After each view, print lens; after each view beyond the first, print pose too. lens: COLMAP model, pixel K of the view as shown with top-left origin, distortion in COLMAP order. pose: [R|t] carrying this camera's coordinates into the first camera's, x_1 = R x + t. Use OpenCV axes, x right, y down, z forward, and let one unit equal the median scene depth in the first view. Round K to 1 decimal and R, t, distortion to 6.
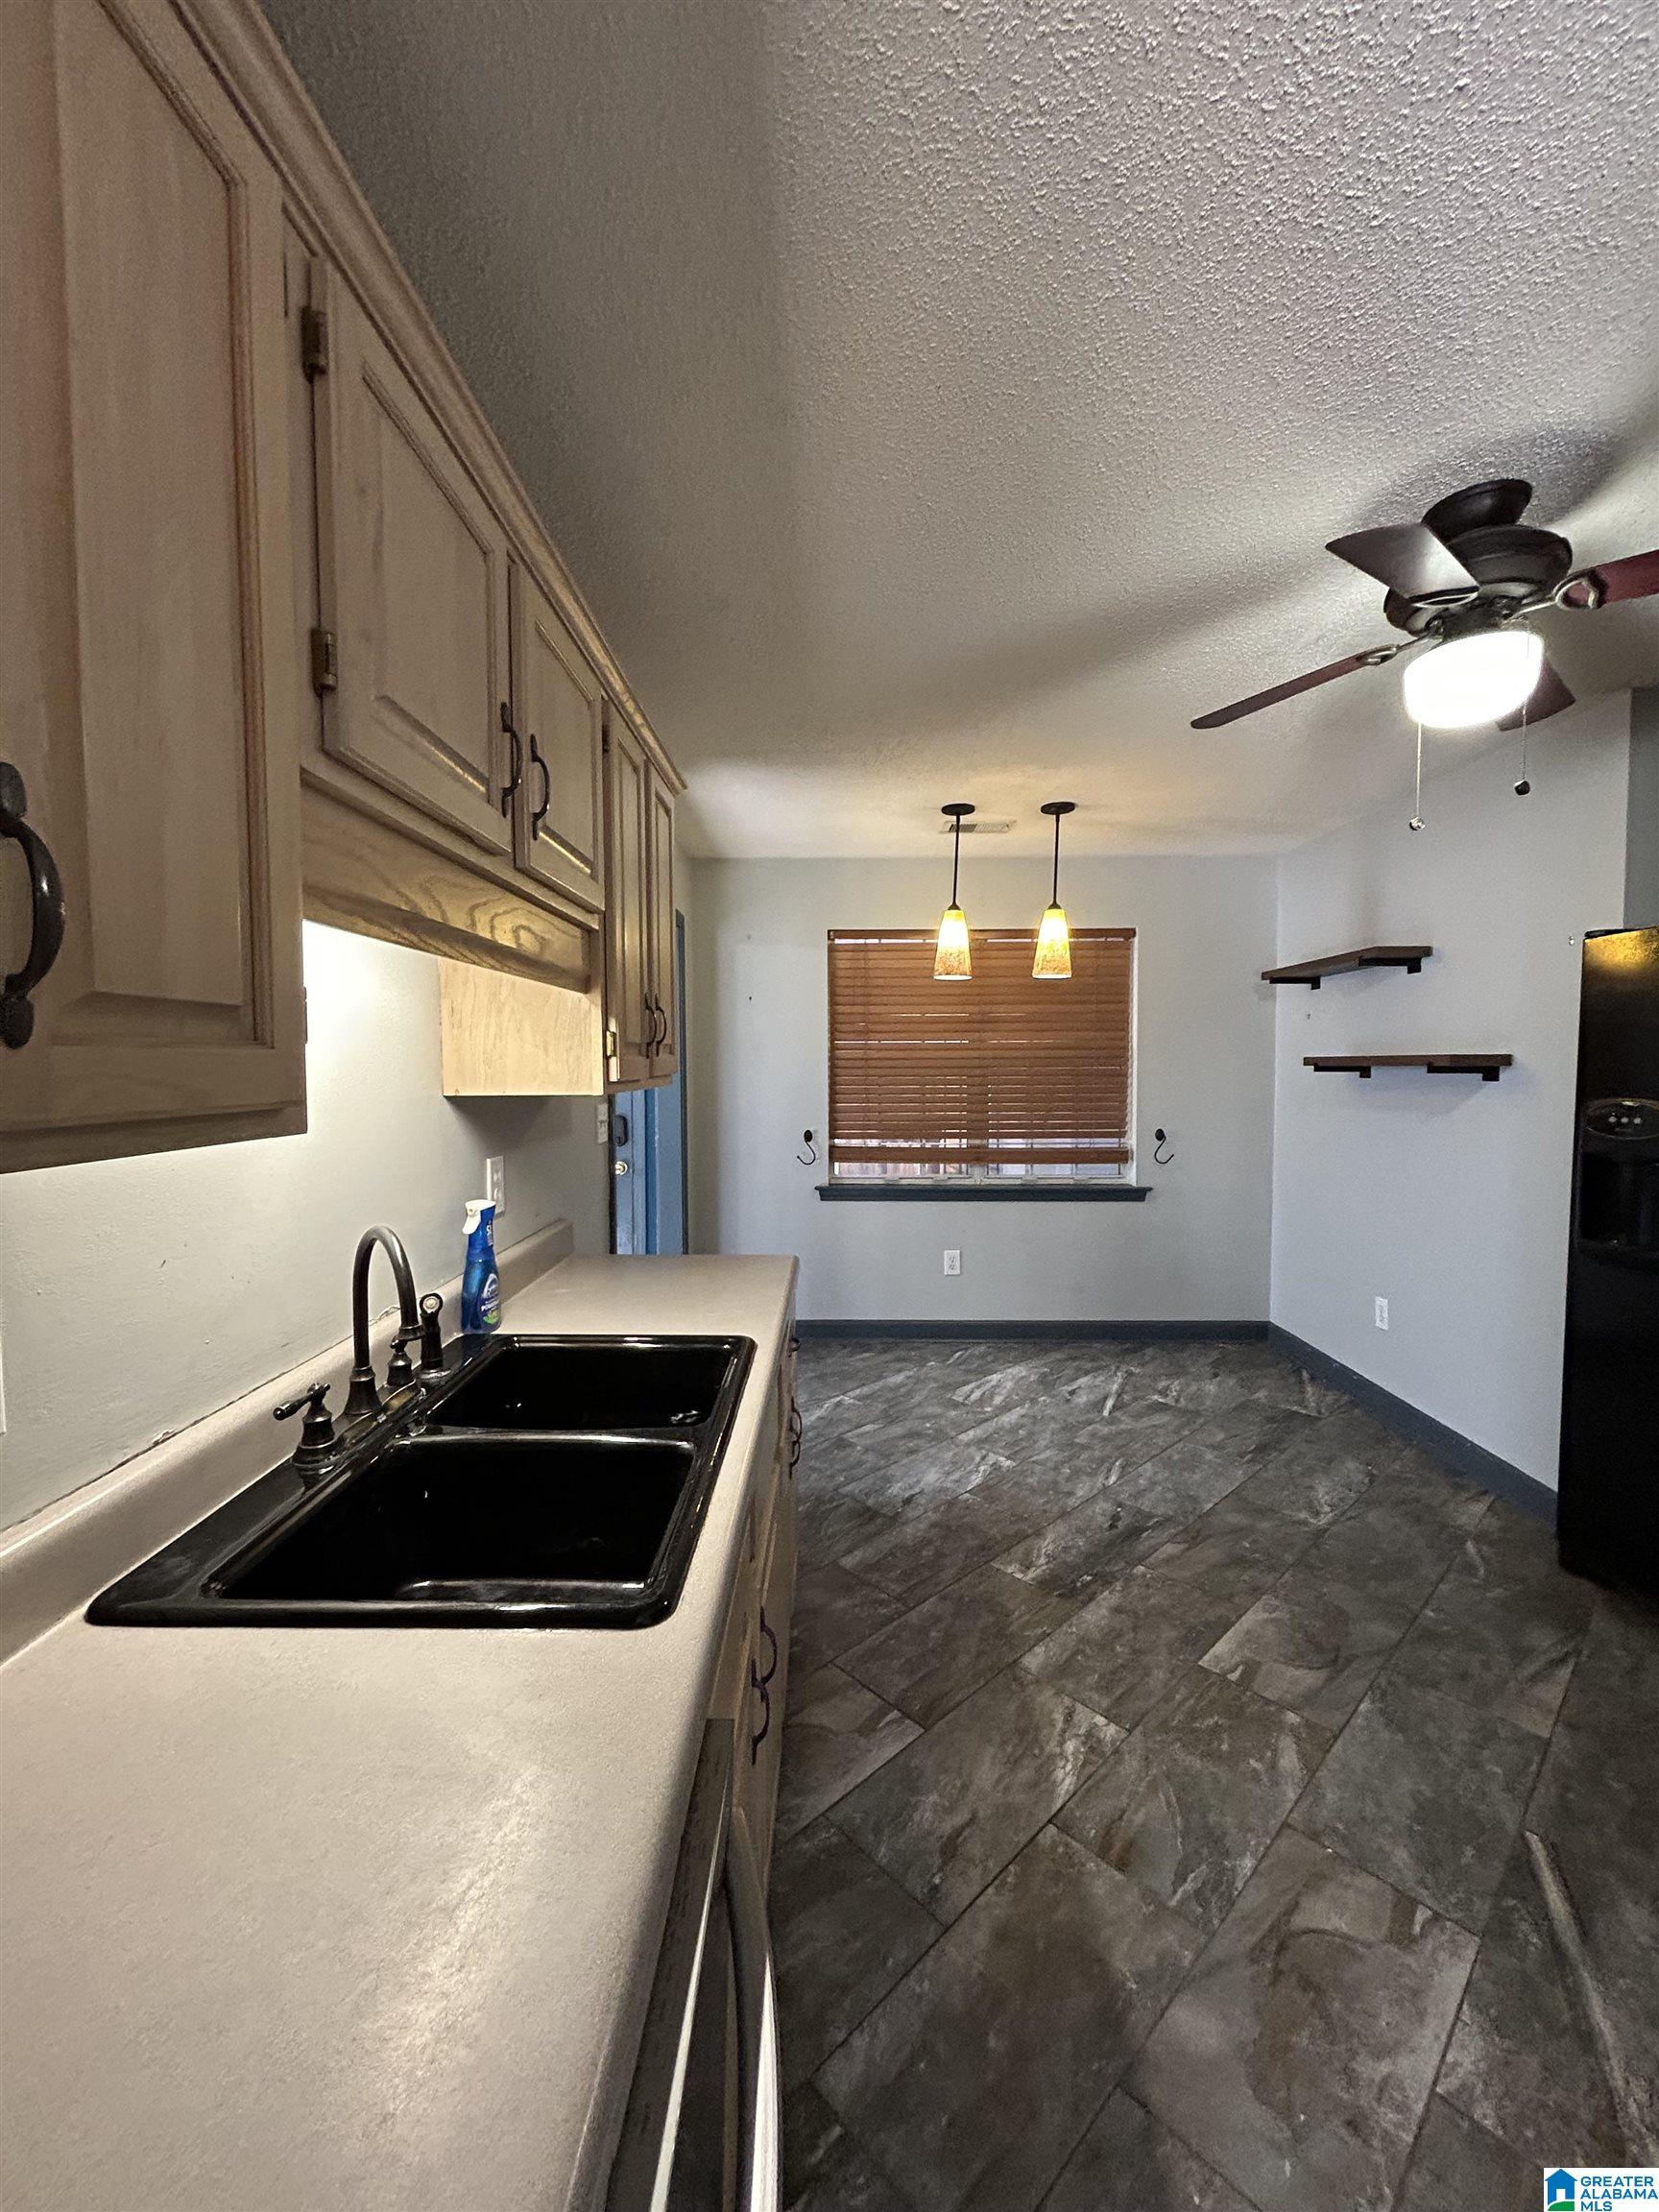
lens RADIAL K [[892.0, 0, 831.5], [0, 892.0, 1106.9], [0, 0, 1]] dist [0.002930, -0.000002]
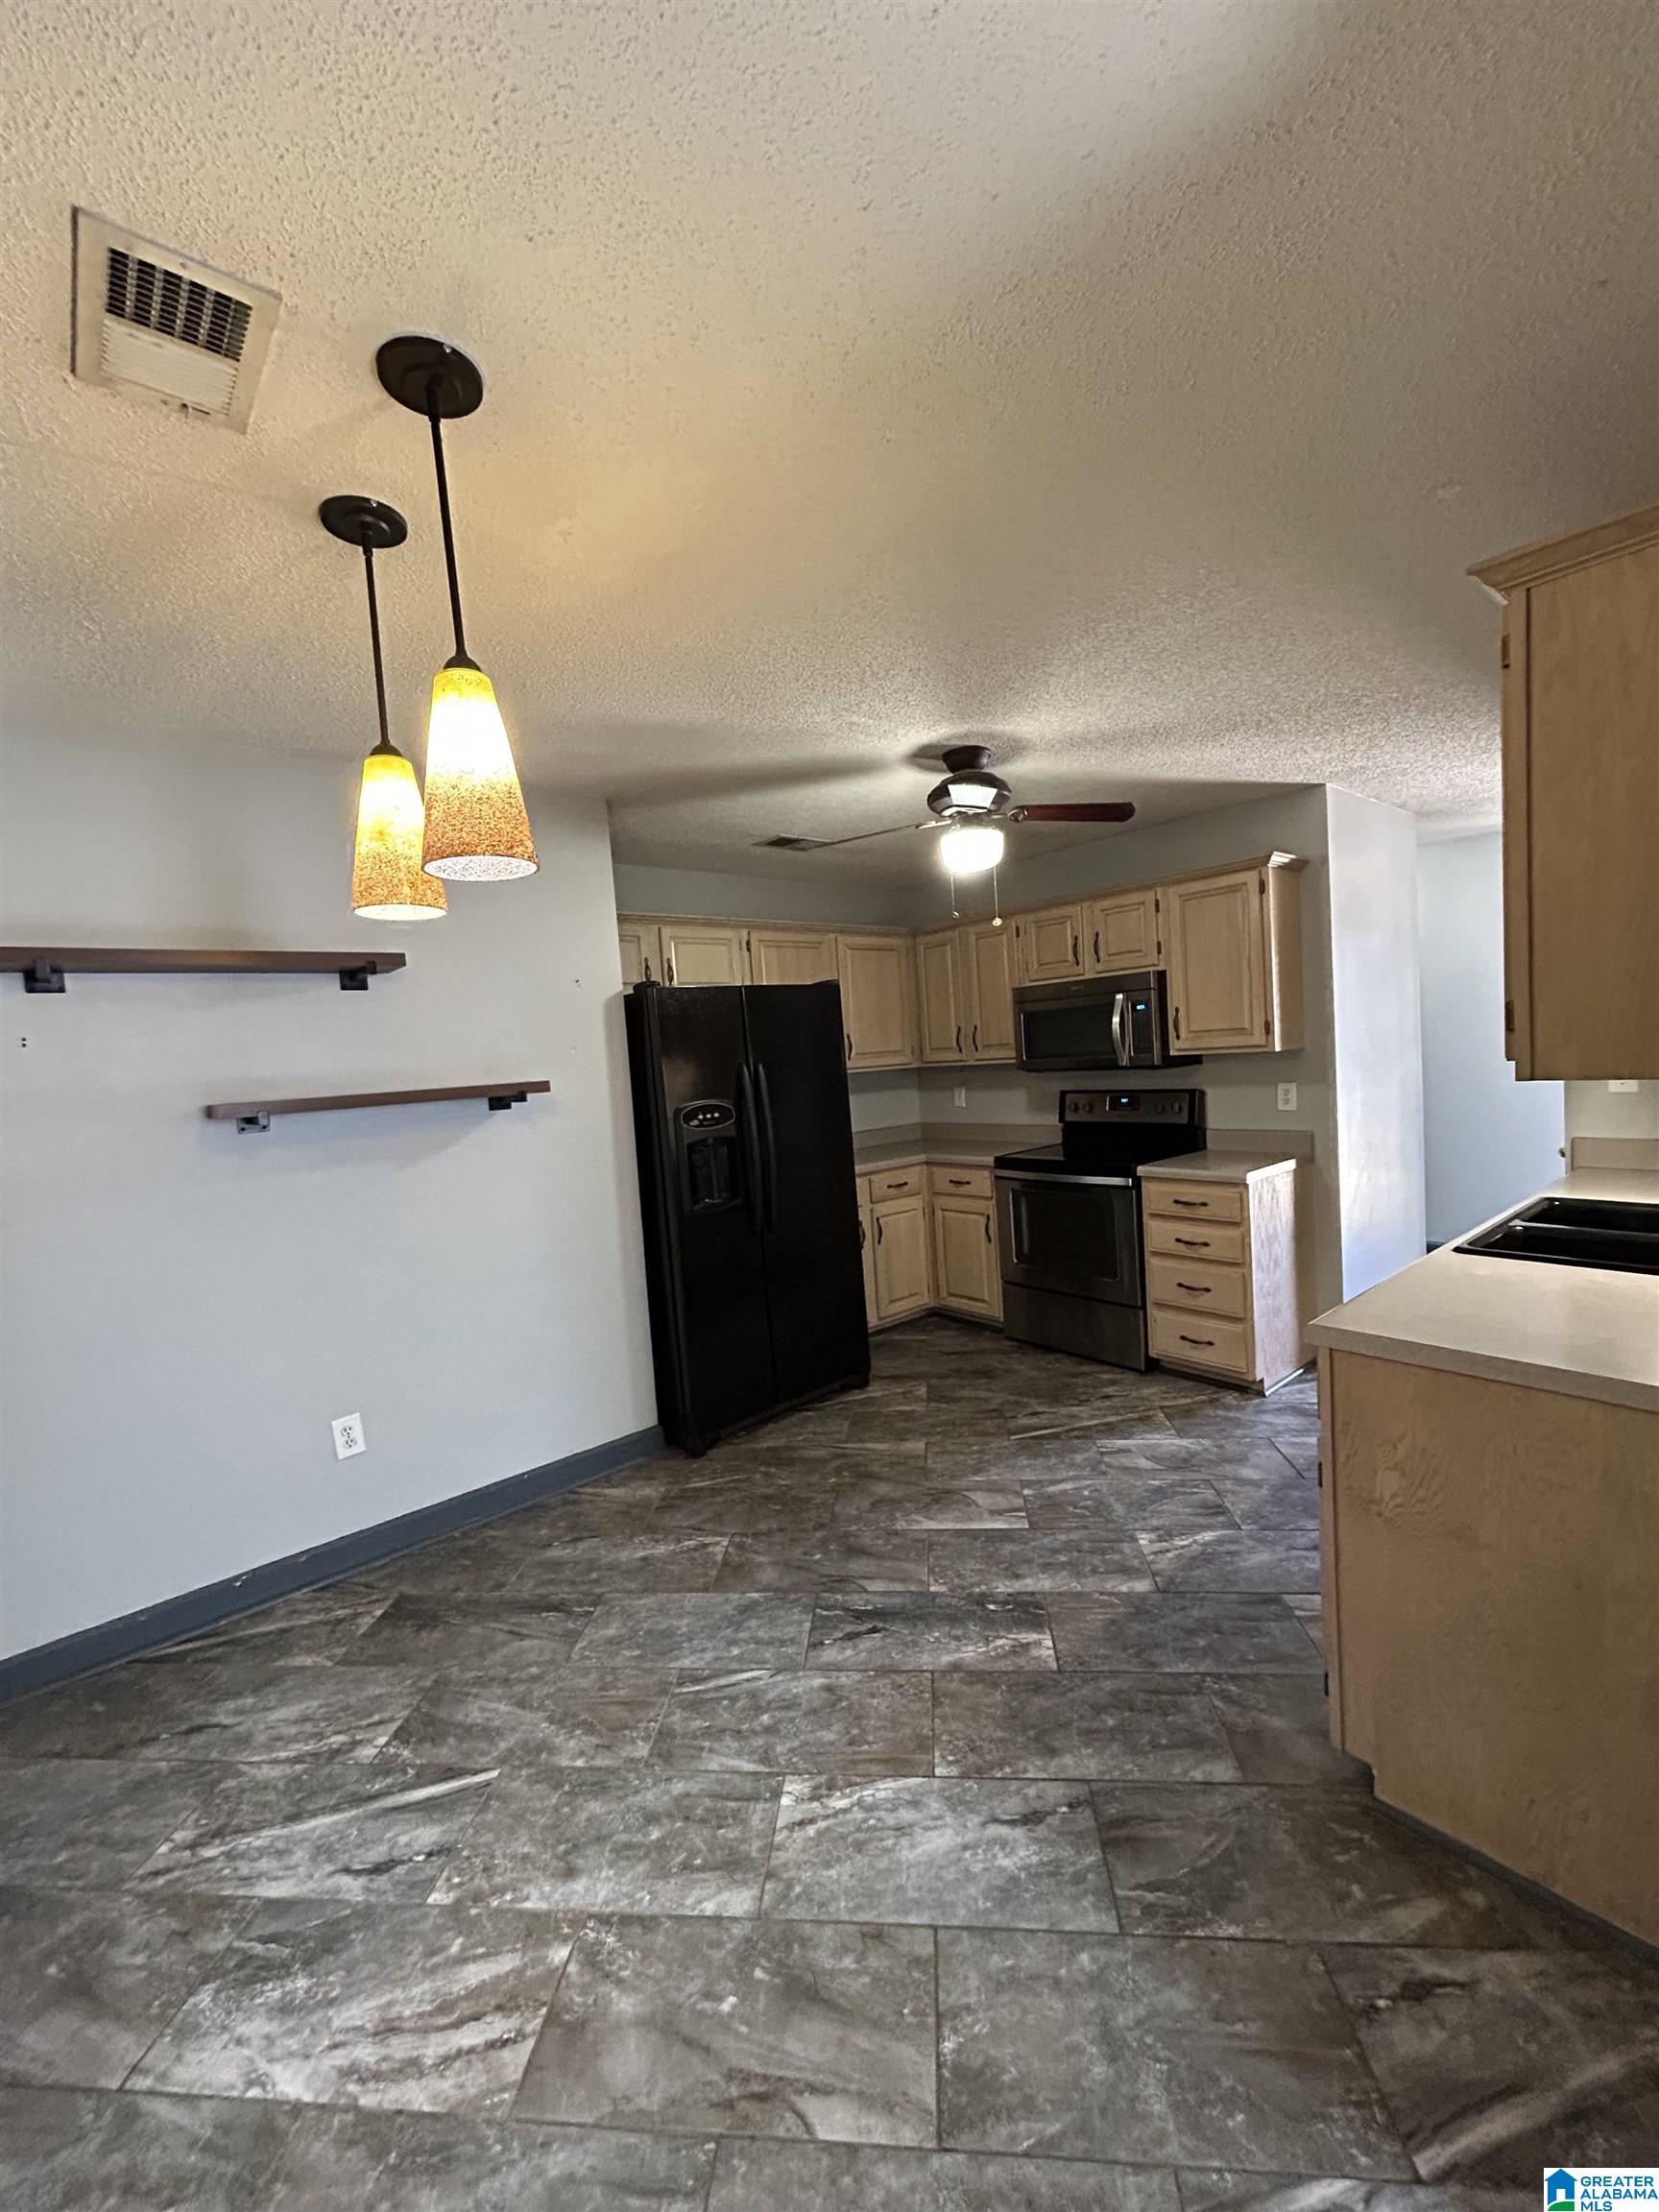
lens RADIAL K [[892.0, 0, 831.5], [0, 892.0, 1106.9], [0, 0, 1]] dist [0.002930, -0.000002]
pose [[-0.654742, -0.003674, 0.755843, -0.257152], [0.099379, 0.990889, 0.090903, -0.084220], [-0.749291, 0.134633, -0.648411, 1.346951]]
